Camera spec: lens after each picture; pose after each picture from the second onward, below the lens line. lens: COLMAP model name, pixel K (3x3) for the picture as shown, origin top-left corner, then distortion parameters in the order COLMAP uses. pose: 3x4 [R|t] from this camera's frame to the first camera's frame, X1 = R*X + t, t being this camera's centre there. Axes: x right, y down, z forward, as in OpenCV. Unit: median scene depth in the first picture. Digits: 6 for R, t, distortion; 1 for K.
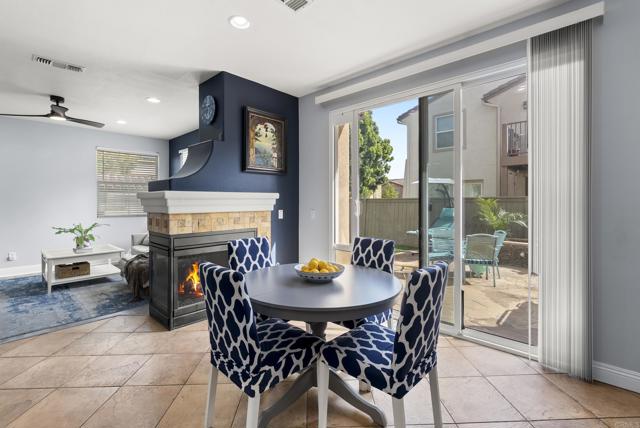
lens RADIAL K [[292.5, 0, 316.8], [0, 292.5, 207.0], [0, 0, 1]] dist [-0.005564, 0.000028]
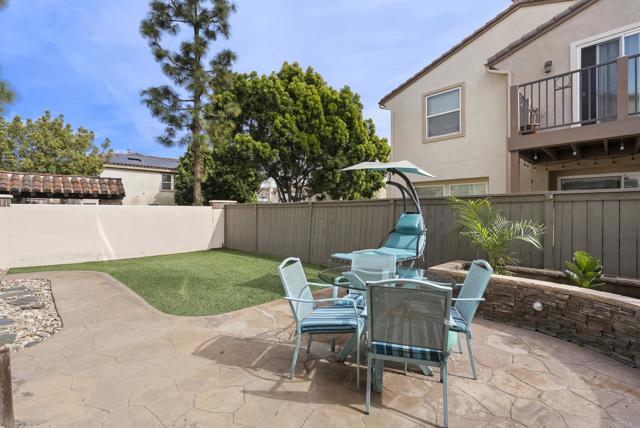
lens RADIAL K [[292.5, 0, 323.6], [0, 292.5, 216.6], [0, 0, 1]] dist [-0.005564, 0.000028]
pose [[0.998923, 0.000619, -0.046399, 0.247839], [-0.000965, 0.999972, -0.007447, 0.010488], [0.046393, 0.007484, 0.998895, 0.330997]]
